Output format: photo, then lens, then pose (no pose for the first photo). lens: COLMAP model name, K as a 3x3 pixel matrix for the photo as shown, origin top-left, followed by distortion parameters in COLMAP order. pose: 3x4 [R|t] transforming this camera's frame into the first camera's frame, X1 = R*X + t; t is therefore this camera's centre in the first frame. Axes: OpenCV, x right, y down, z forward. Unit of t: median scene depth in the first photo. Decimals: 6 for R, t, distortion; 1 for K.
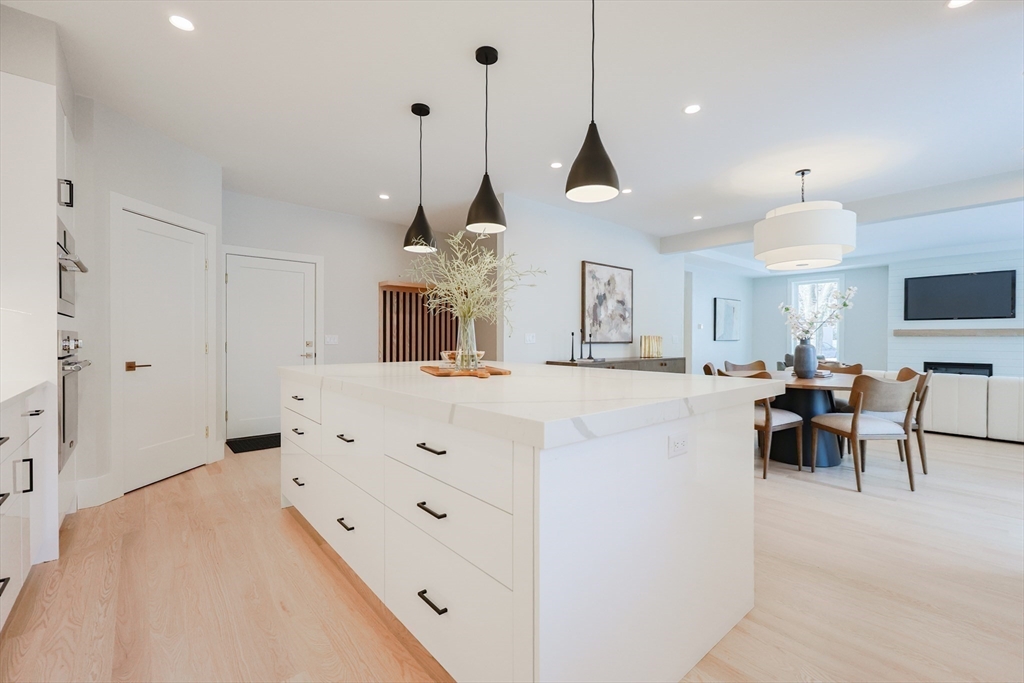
lens RADIAL K [[442.3, 0, 507.7], [0, 442.3, 343.8], [0, 0, 1]] dist [-0.002839, -0.000975]
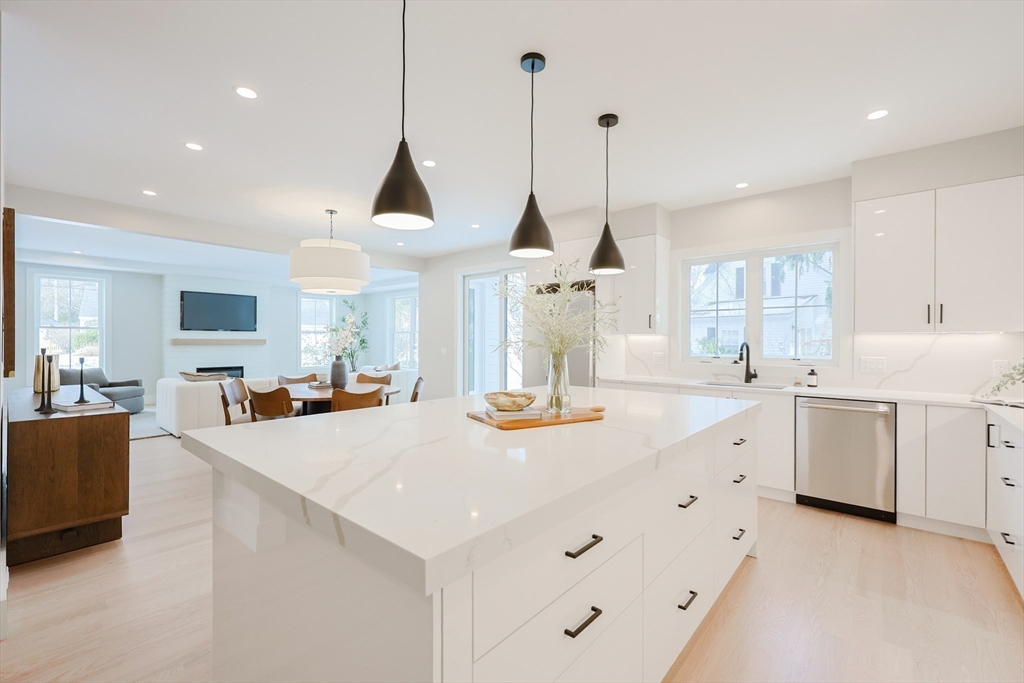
lens RADIAL K [[442.3, 0, 527.3], [0, 442.3, 338.9], [0, 0, 1]] dist [-0.002839, -0.000975]
pose [[-0.131594, 0.005957, 0.991286, -0.380692], [0.003868, 0.999977, -0.005496, -0.032686], [-0.991296, 0.003111, -0.131615, 0.446058]]
